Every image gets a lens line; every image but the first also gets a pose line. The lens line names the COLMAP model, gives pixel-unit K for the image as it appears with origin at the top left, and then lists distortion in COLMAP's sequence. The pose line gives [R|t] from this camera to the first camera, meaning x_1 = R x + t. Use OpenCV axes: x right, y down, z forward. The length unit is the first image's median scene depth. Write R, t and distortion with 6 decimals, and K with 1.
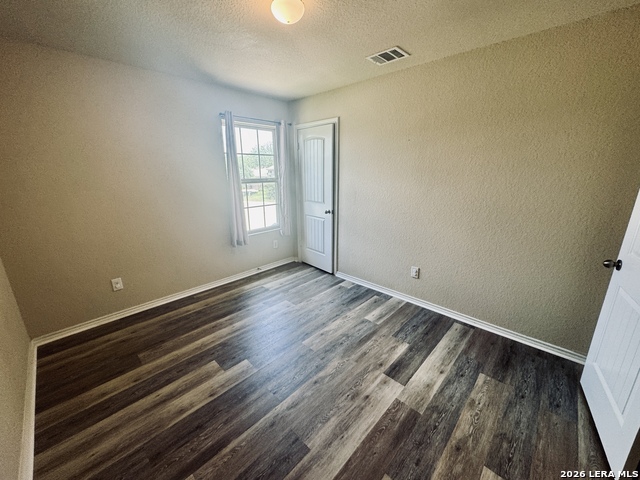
lens RADIAL K [[256.2, 0, 320.4], [0, 256.2, 239.1], [0, 0, 1]] dist [-0.003877, 0.000369]
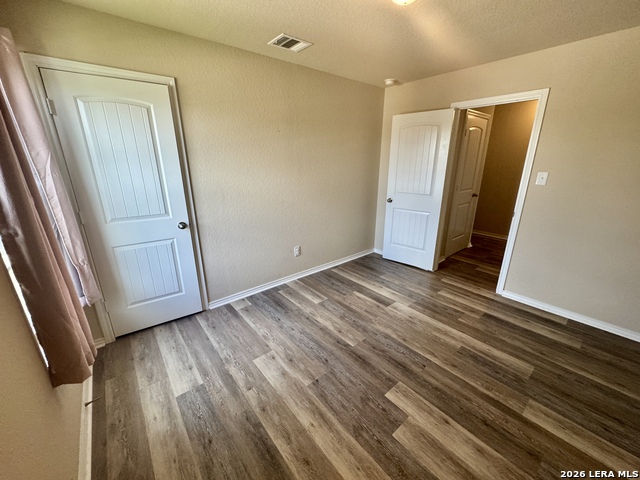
lens RADIAL K [[256.2, 0, 320.4], [0, 256.2, 239.1], [0, 0, 1]] dist [-0.003877, 0.000369]
pose [[0.110537, -0.289100, 0.950896, -0.740005], [0.262696, 0.931231, 0.252584, -0.194887], [-0.958526, 0.221877, 0.178881, 0.741547]]
